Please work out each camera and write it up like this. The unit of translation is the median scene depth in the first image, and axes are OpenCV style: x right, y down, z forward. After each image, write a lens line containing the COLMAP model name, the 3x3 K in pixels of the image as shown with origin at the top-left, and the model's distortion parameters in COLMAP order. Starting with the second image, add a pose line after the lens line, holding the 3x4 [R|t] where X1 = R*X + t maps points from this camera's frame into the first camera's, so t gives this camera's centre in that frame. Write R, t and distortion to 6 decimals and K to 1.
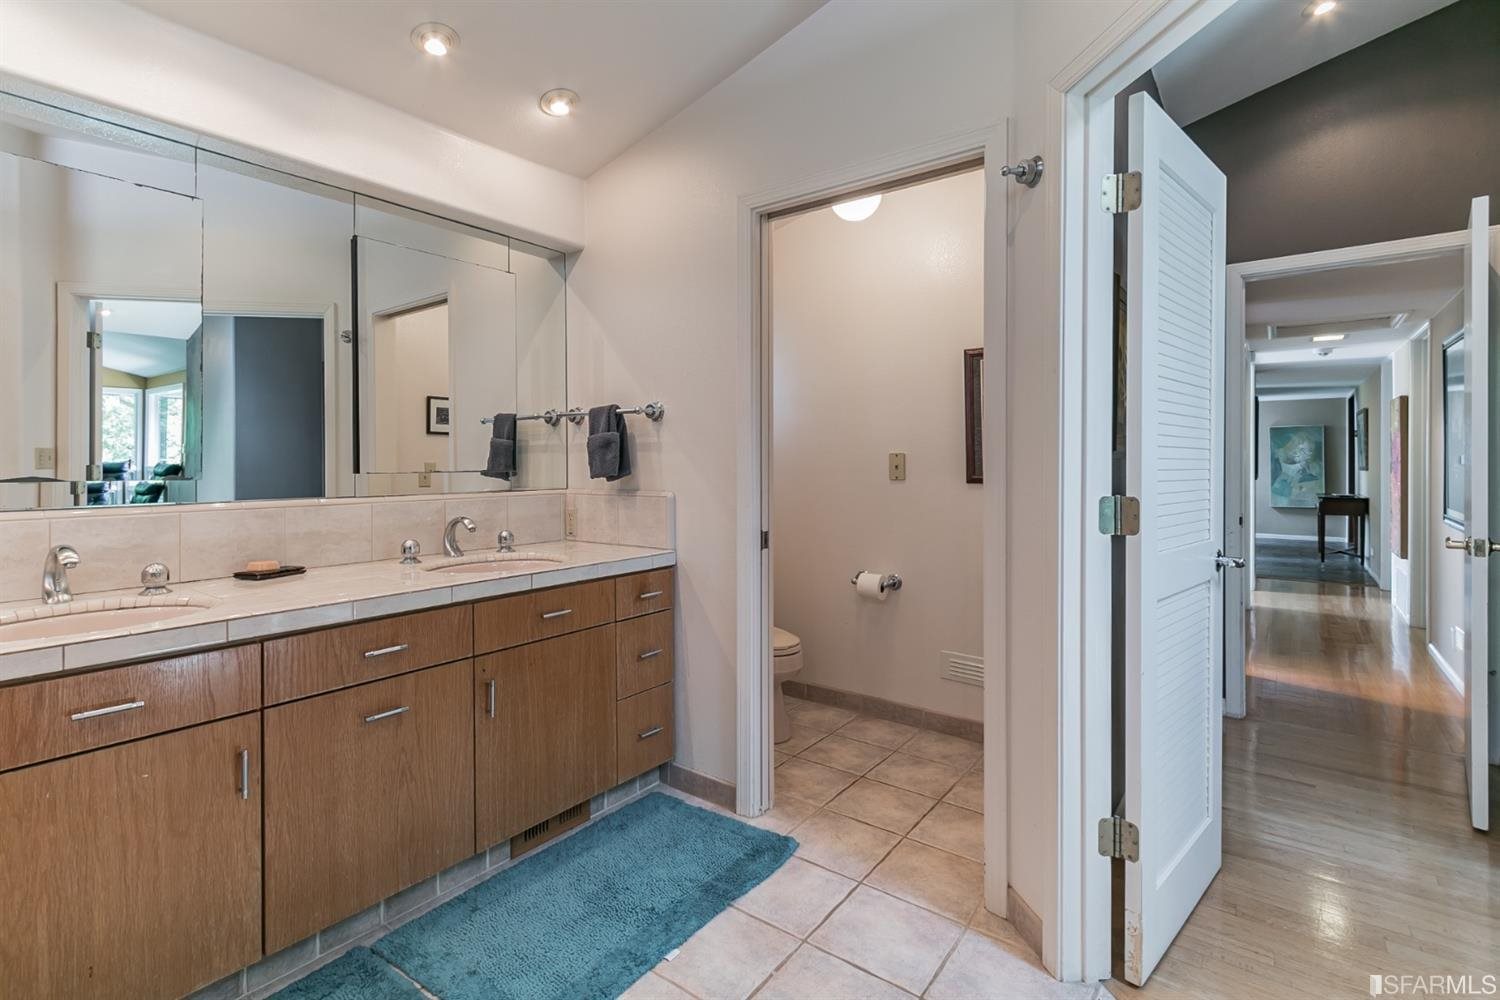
lens RADIAL K [[706.3, 0, 736.4], [0, 706.3, 464.4], [0, 0, 1]] dist [-0.004569, -0.001000]
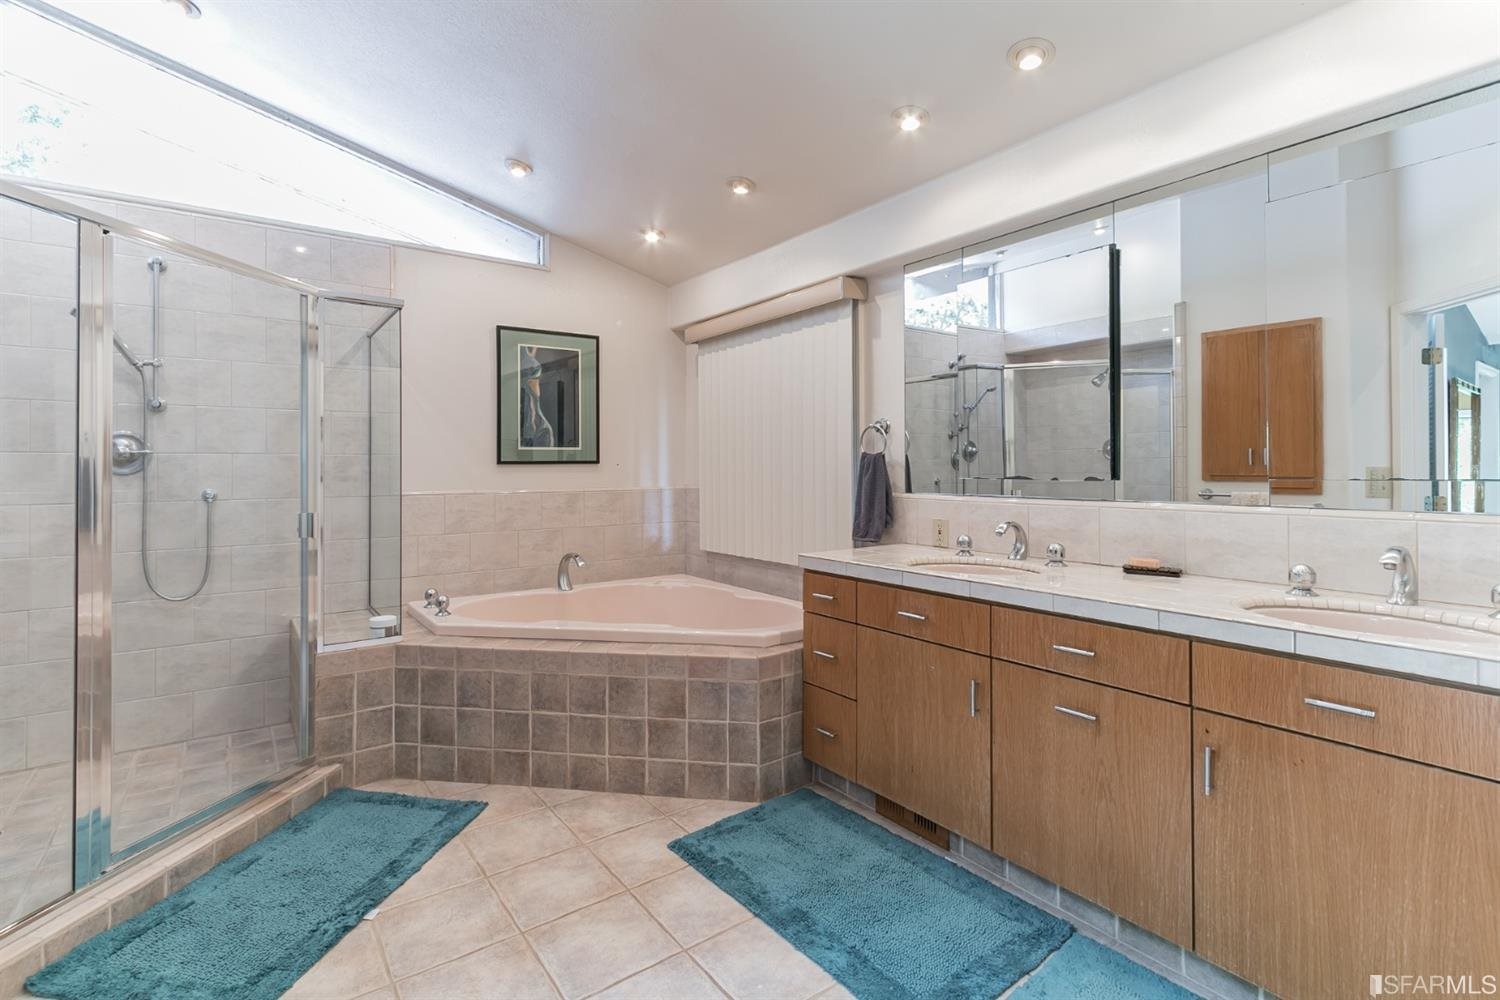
lens RADIAL K [[706.3, 0, 732.5], [0, 706.3, 464.3], [0, 0, 1]] dist [-0.004569, -0.001000]
pose [[-0.299257, -0.002152, -0.954170, 0.507687], [-0.000580, 0.999998, -0.002073, -0.002875], [0.954172, -0.000067, -0.299257, 0.674025]]
